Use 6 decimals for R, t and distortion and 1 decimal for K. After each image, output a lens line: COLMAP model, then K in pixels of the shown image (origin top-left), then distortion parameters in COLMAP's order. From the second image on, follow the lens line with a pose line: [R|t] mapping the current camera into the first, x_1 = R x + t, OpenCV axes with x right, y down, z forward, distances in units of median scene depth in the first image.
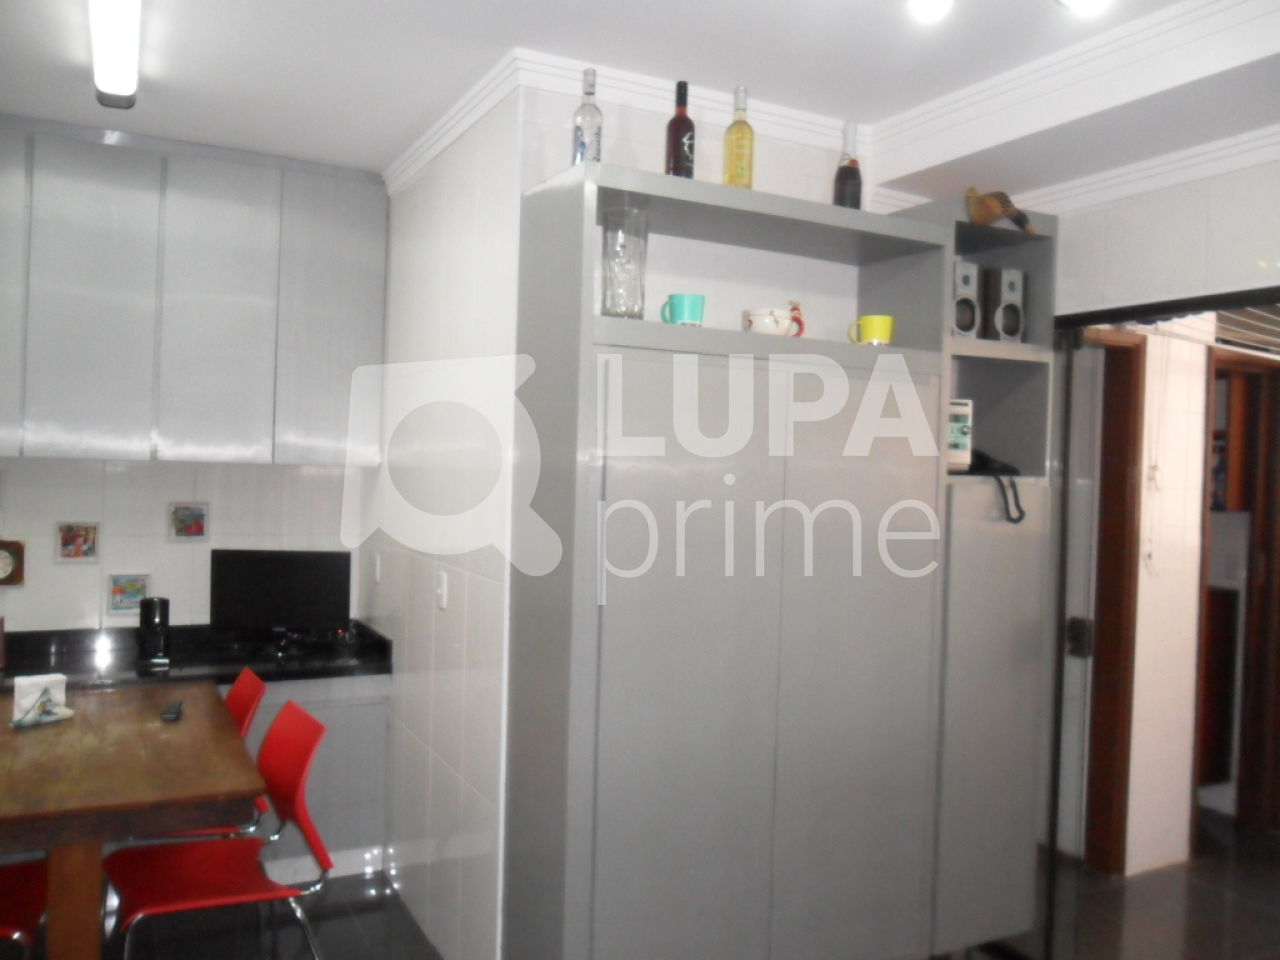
lens RADIAL K [[1036.1, 0, 633.9], [0, 1036.1, 473.3], [0, 0, 1]] dist [-0.035102, 0.007333]
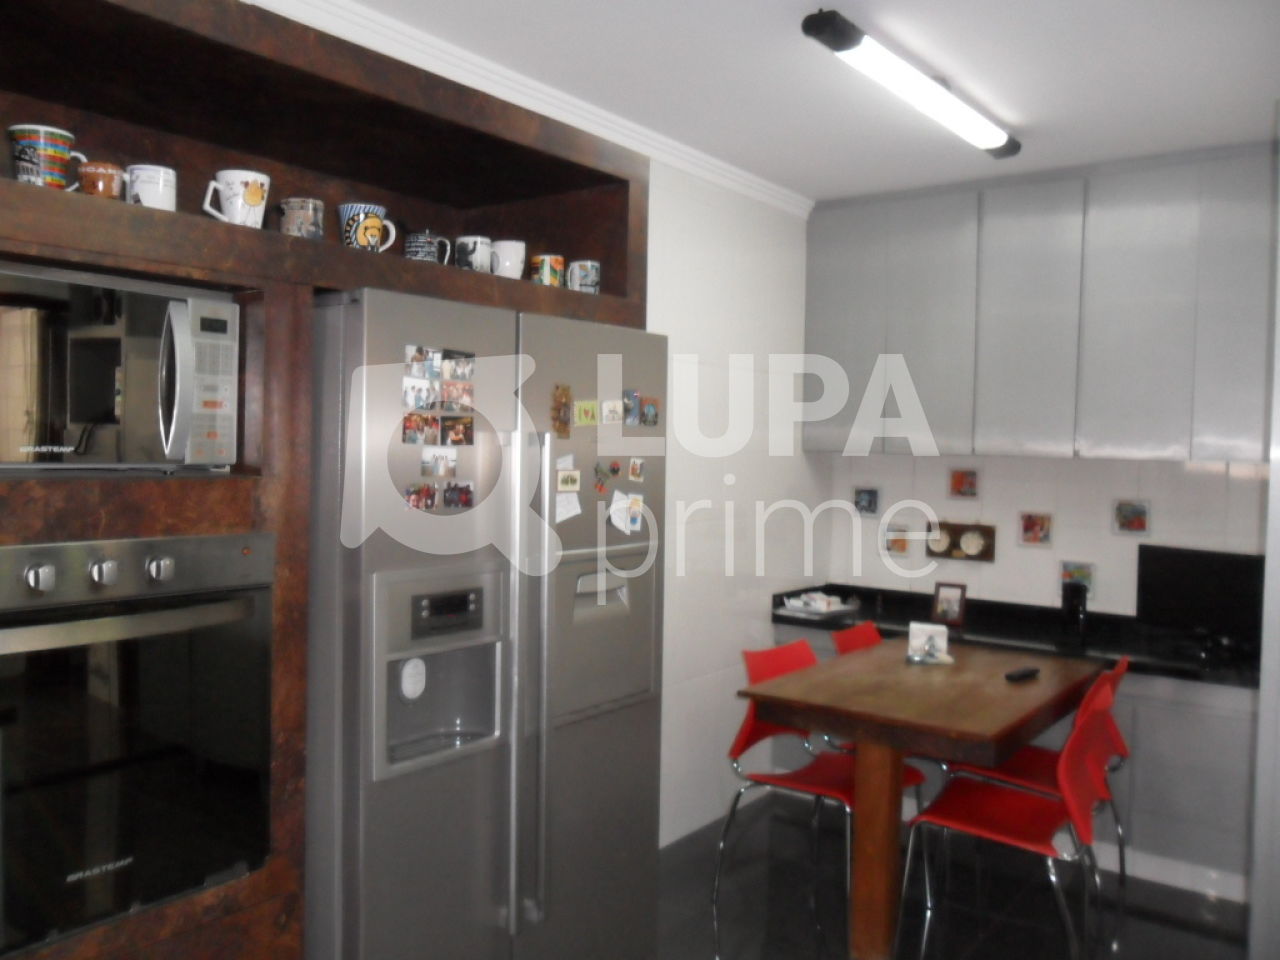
lens RADIAL K [[1036.1, 0, 642.8], [0, 1036.1, 471.2], [0, 0, 1]] dist [-0.035102, 0.007333]
pose [[0.428560, 0.007330, -0.903484, 0.318227], [-0.023284, 0.999725, -0.002934, 0.015086], [0.903213, 0.022294, 0.428613, 0.099713]]
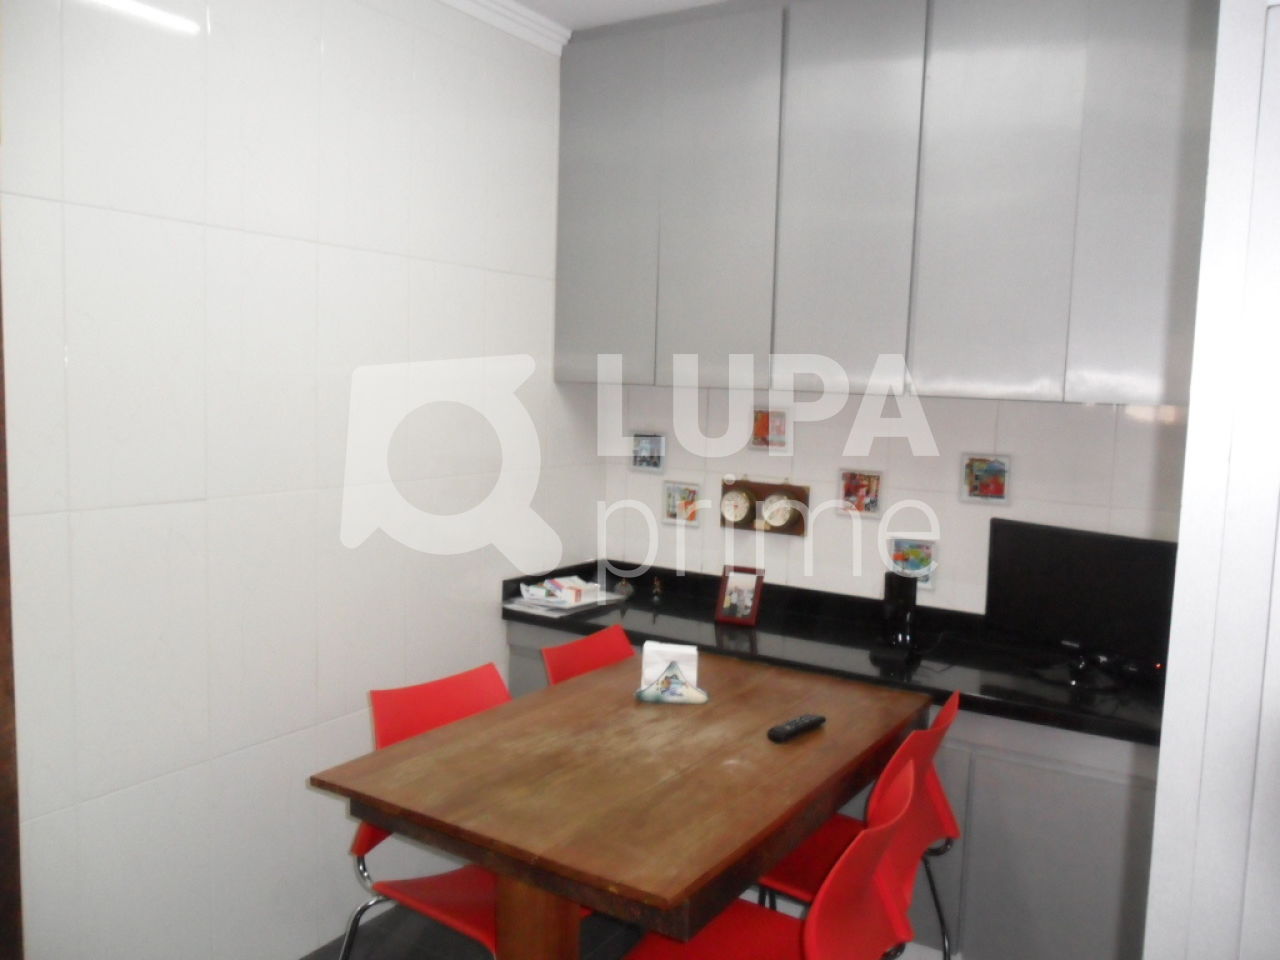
lens RADIAL K [[1036.1, 0, 641.4], [0, 1036.1, 480.4], [0, 0, 1]] dist [-0.035102, 0.007333]
pose [[0.497358, 0.071876, -0.864563, 0.099600], [-0.029254, 0.997385, 0.066089, 0.006042], [0.867052, -0.007578, 0.498160, 0.423909]]
